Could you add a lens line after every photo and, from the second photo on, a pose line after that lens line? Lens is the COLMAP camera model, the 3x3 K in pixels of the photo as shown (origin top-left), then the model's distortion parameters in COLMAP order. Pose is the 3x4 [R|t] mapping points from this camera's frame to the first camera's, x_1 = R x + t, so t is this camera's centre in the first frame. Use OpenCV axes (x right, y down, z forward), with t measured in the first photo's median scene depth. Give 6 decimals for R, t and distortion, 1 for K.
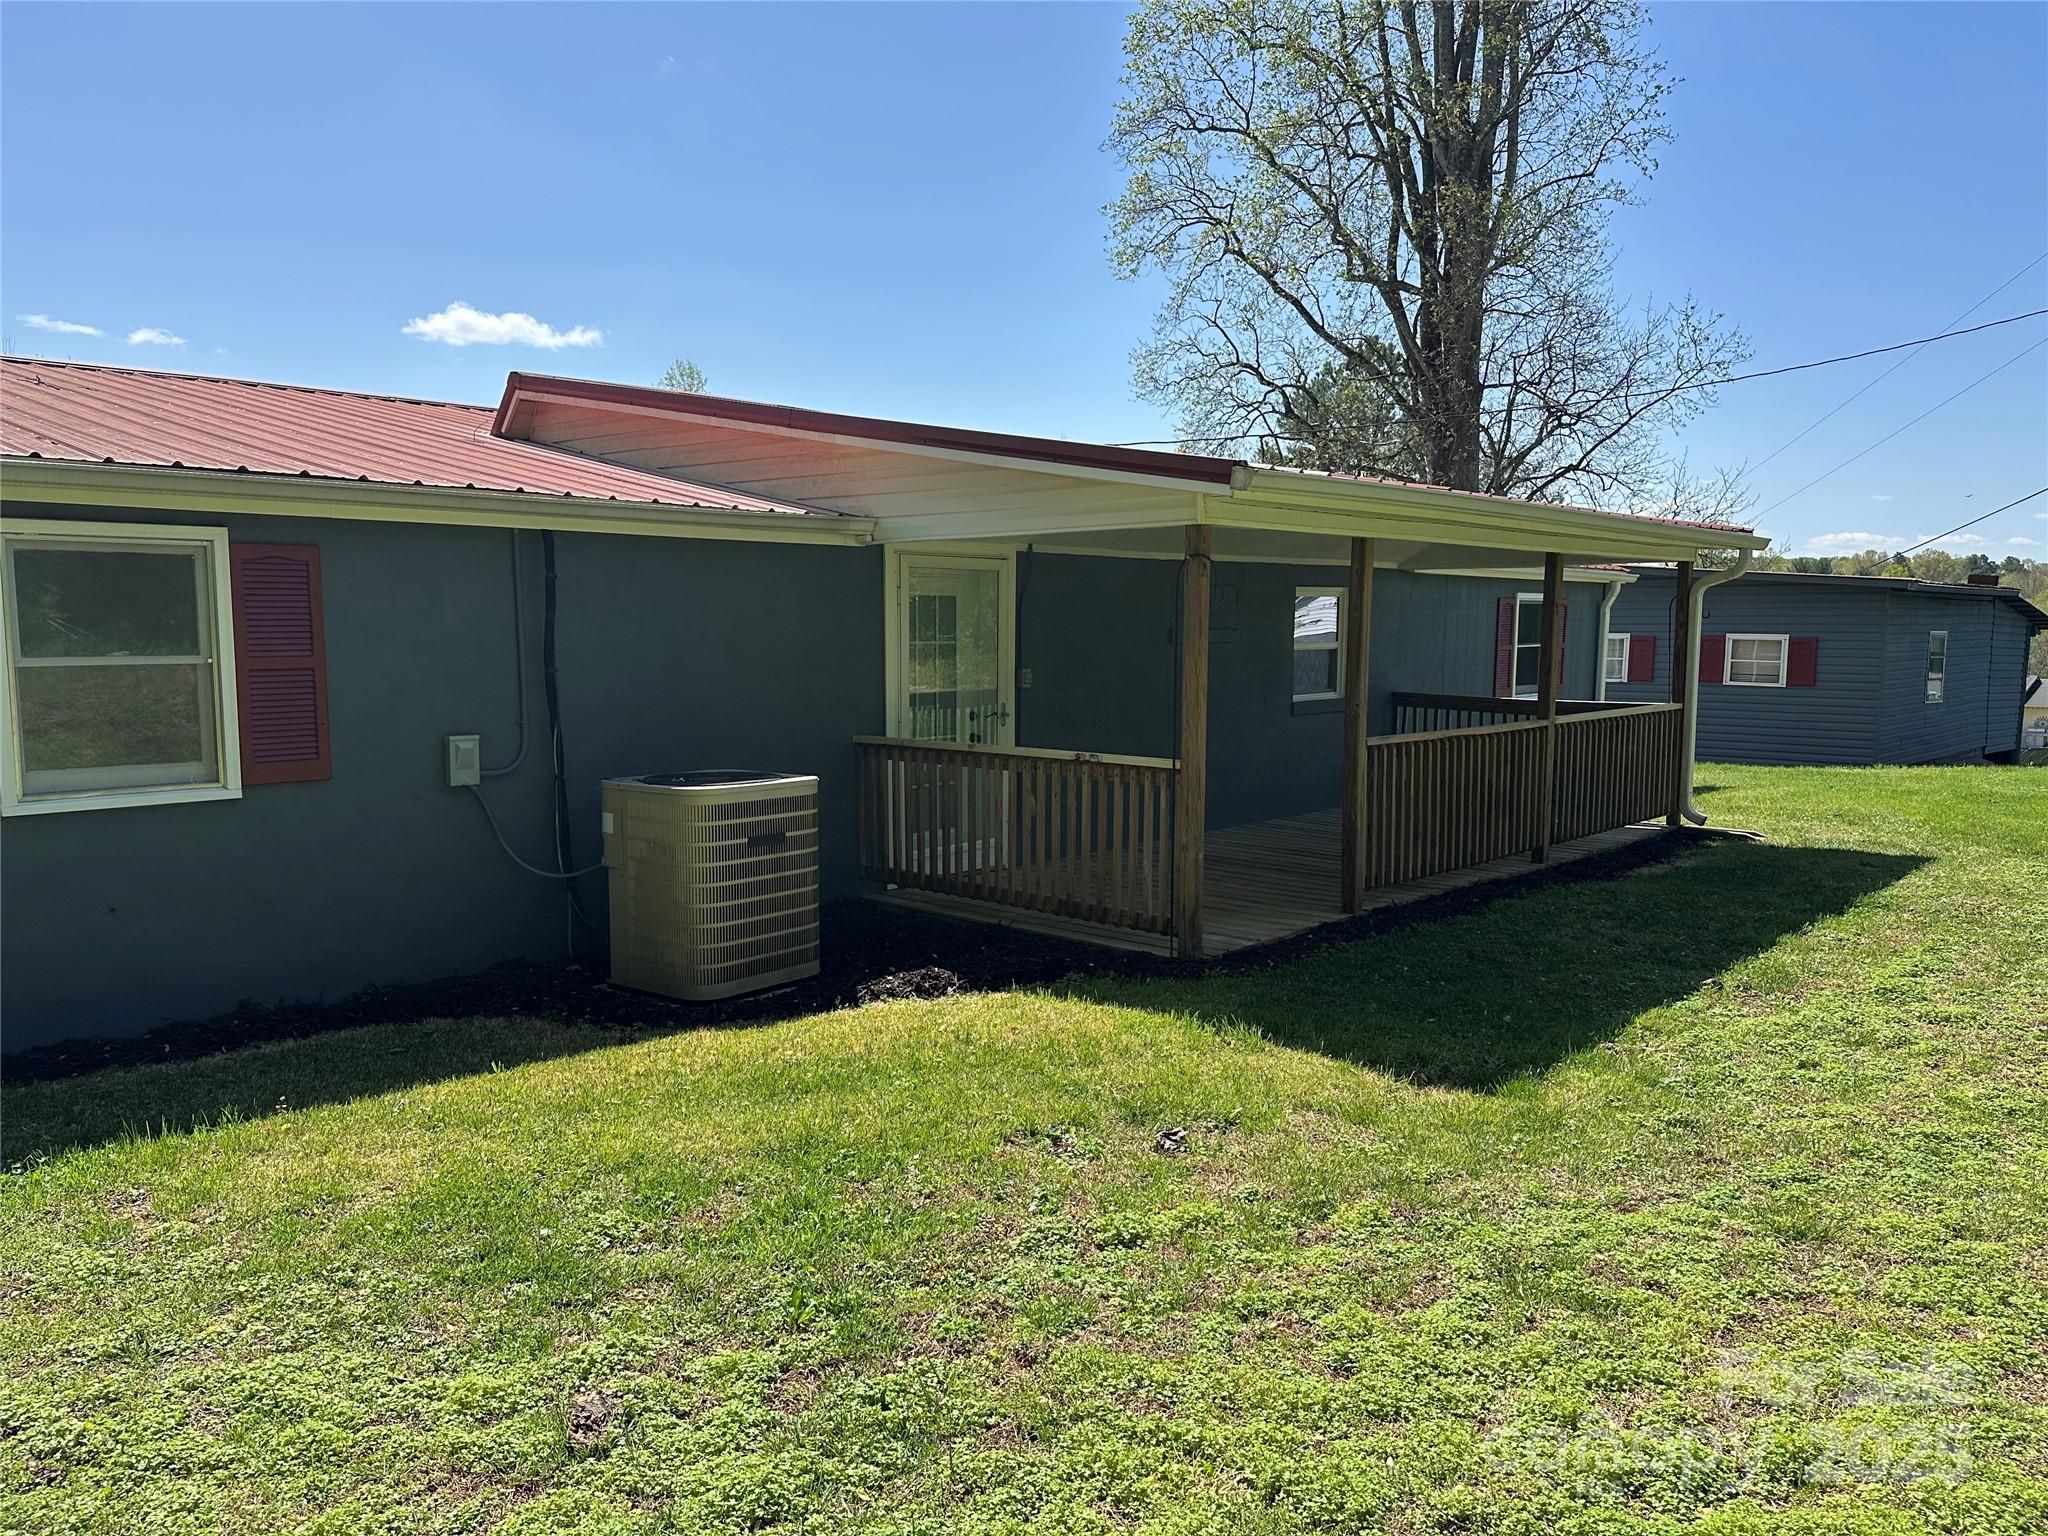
lens RADIAL K [[1431.5, 0, 1040.6], [0, 1431.5, 761.2], [0, 0, 1]] dist [0.054796, -0.051265]
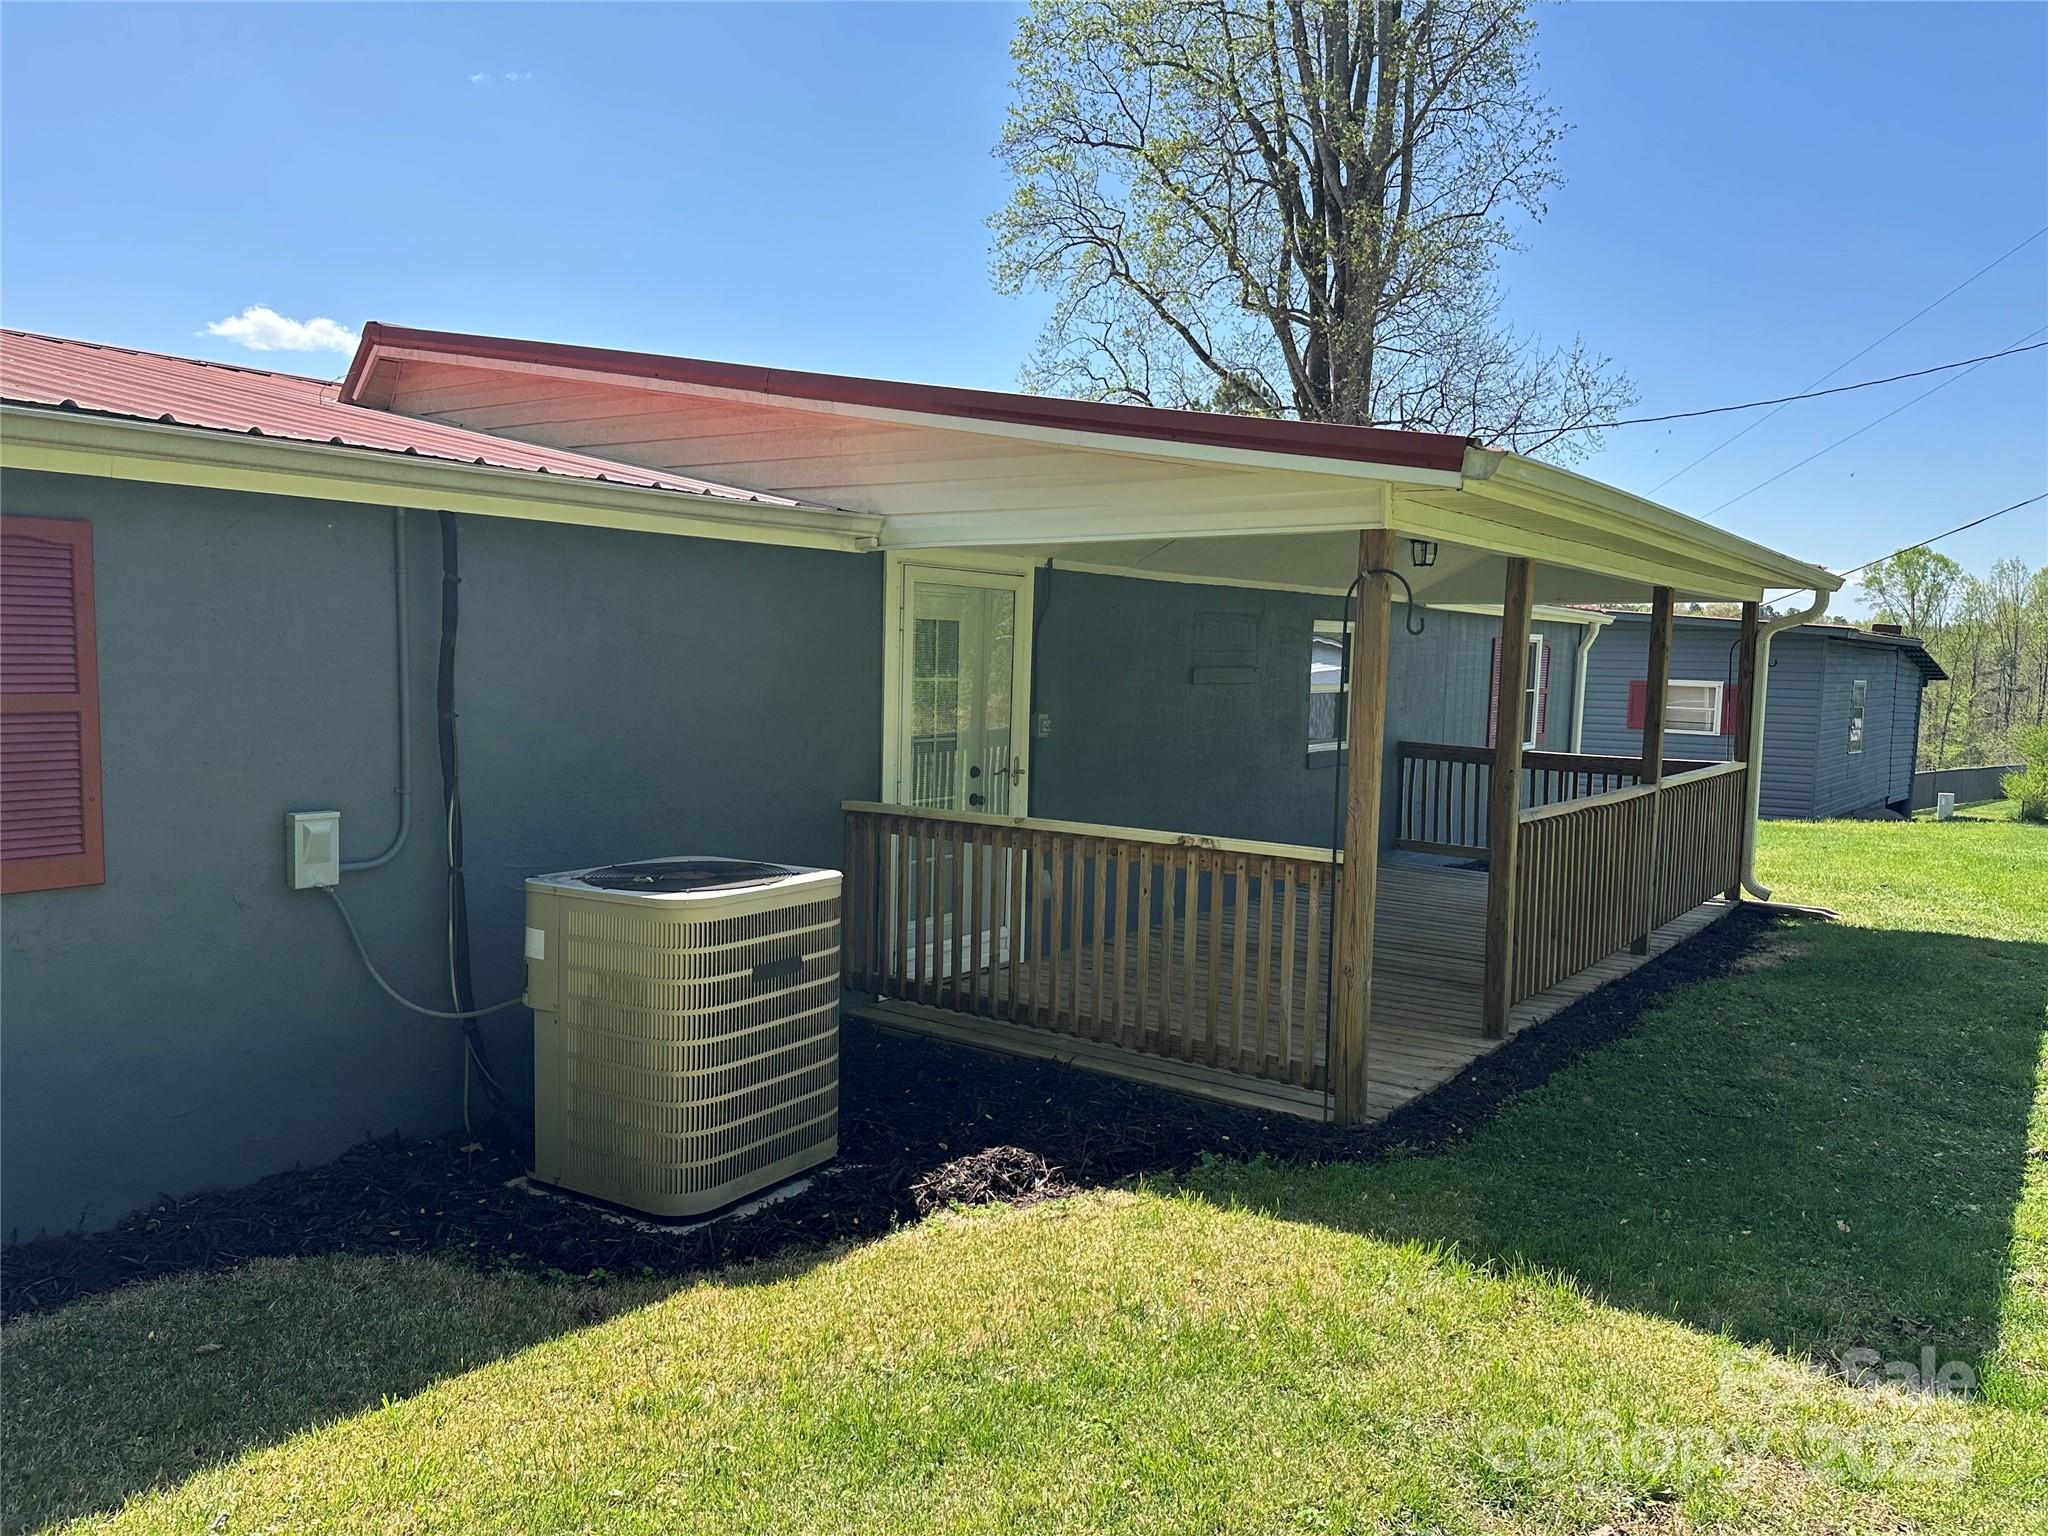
lens RADIAL K [[1431.5, 0, 1033.7], [0, 1431.5, 768.2], [0, 0, 1]] dist [0.054796, -0.051265]
pose [[0.994270, 0.011123, 0.106316, -0.107090], [-0.009417, 0.999819, -0.016531, -0.023299], [-0.106481, 0.015435, 0.994195, 0.226133]]
